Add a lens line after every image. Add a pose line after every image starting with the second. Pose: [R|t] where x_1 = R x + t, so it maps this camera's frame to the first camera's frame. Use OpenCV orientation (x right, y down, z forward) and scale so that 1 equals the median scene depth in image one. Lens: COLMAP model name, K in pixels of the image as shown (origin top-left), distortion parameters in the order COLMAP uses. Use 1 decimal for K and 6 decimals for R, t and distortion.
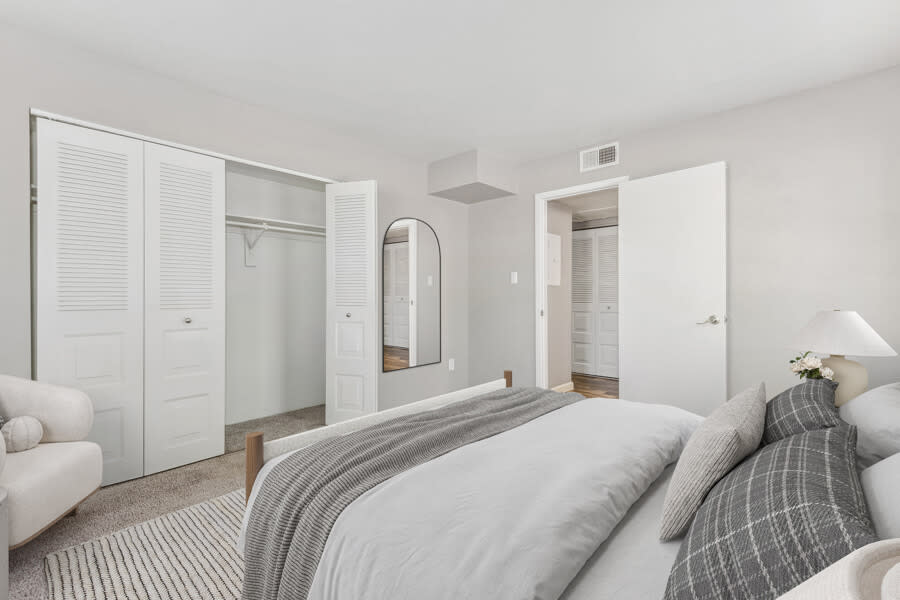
lens RADIAL K [[406.0, 0, 438.1], [0, 406.0, 298.3], [0, 0, 1]] dist [0.014155, -0.000319]
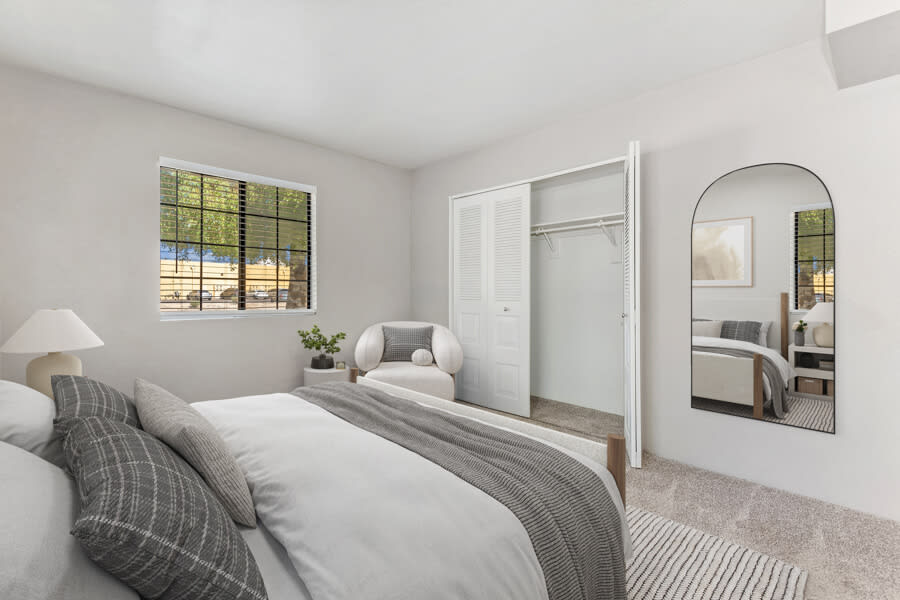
lens RADIAL K [[396.5, 0, 449.2], [0, 396.5, 292.2], [0, 0, 1]] dist [0.013838, 0.000037]
pose [[-0.034260, -0.002168, -0.999411, 0.749528], [-0.005456, 0.999983, -0.001982, 0.000360], [0.999398, 0.005384, -0.034272, 0.846100]]
